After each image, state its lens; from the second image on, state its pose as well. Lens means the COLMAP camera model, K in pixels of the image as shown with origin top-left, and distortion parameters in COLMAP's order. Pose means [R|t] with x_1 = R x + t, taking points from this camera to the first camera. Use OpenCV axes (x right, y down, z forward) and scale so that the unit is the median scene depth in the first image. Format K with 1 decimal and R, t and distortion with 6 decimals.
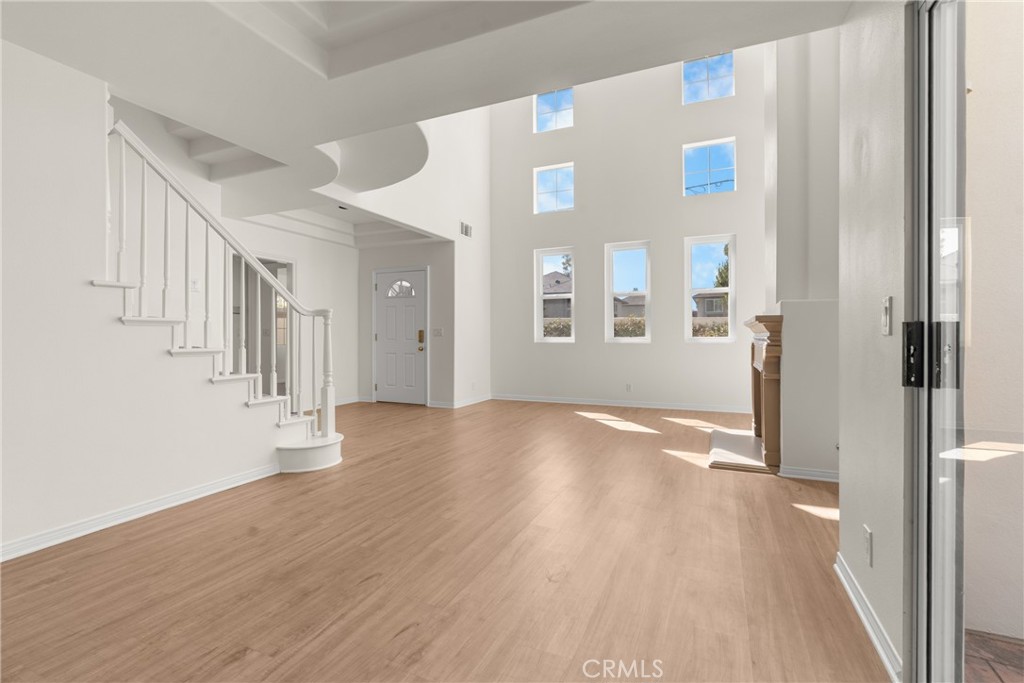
lens RADIAL K [[470.6, 0, 505.4], [0, 470.6, 332.5], [0, 0, 1]] dist [-0.006872, 0.003229]
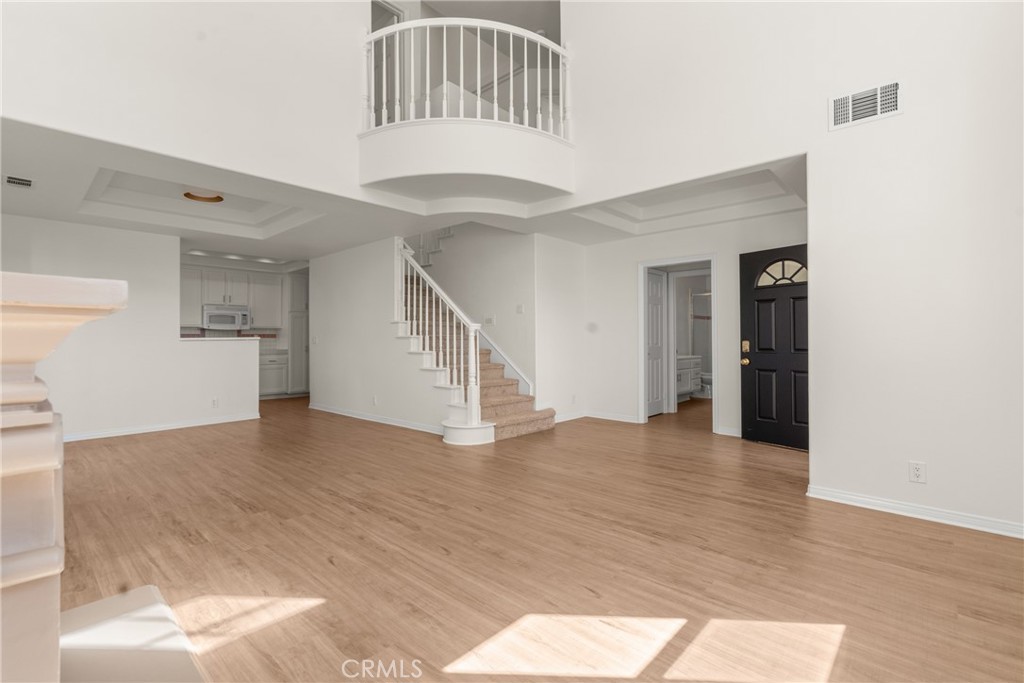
lens RADIAL K [[470.6, 0, 508.7], [0, 470.6, 335.7], [0, 0, 1]] dist [-0.006872, 0.003229]
pose [[-0.315414, -0.002680, -0.948950, 1.489056], [0.013143, 0.999888, -0.007192, -0.008763], [0.948863, -0.014741, -0.315344, 2.774644]]
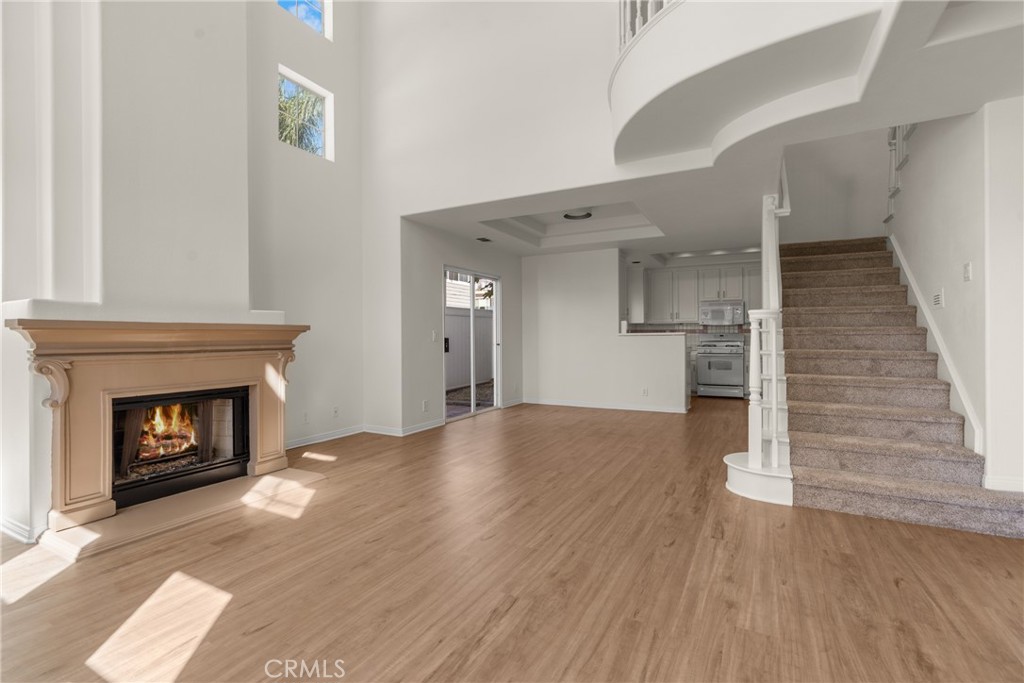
lens RADIAL K [[470.6, 0, 503.7], [0, 470.6, 338.2], [0, 0, 1]] dist [-0.006872, 0.003229]
pose [[-0.997609, 0.006866, 0.068766, 0.006886], [0.006559, 0.999968, -0.004681, 0.003508], [-0.068796, -0.004219, -0.997622, 3.433842]]
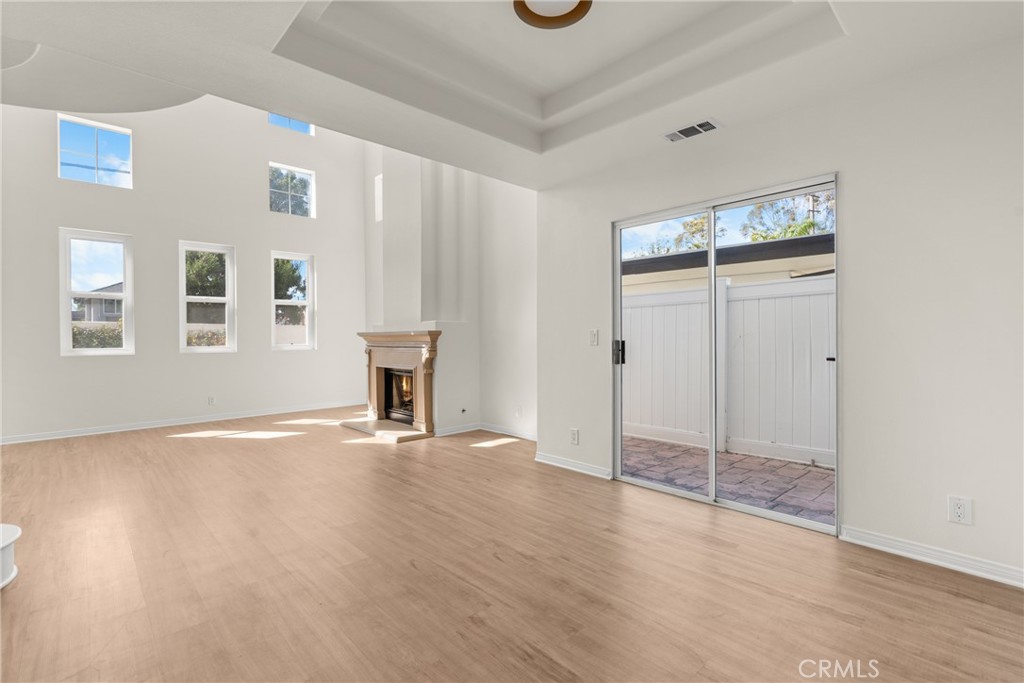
lens RADIAL K [[470.6, 0, 511.8], [0, 470.6, 335.2], [0, 0, 1]] dist [-0.006872, 0.003229]
pose [[0.375043, 0.003184, 0.927002, -1.195393], [0.001635, 0.999990, -0.004096, -0.025712], [-0.927006, 0.003052, 0.375034, 0.336700]]
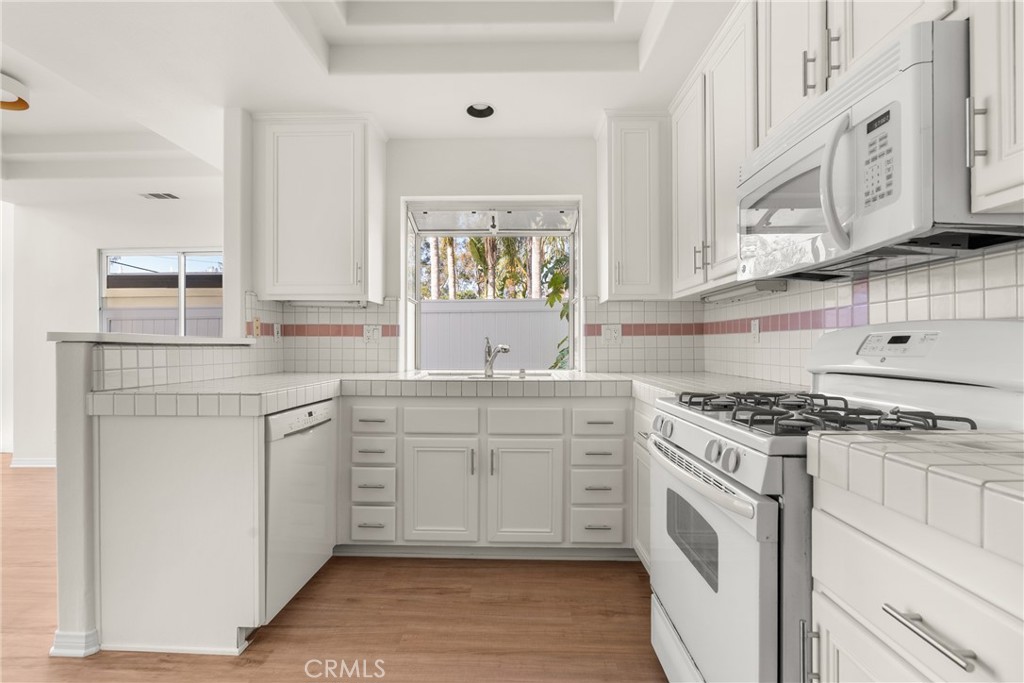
lens RADIAL K [[470.6, 0, 507.8], [0, 470.6, 346.1], [0, 0, 1]] dist [-0.006872, 0.003229]
pose [[-0.388380, 0.005200, 0.921485, -2.032449], [0.002230, 0.999986, -0.004703, -0.014342], [-0.921497, 0.000229, -0.388386, -0.217468]]
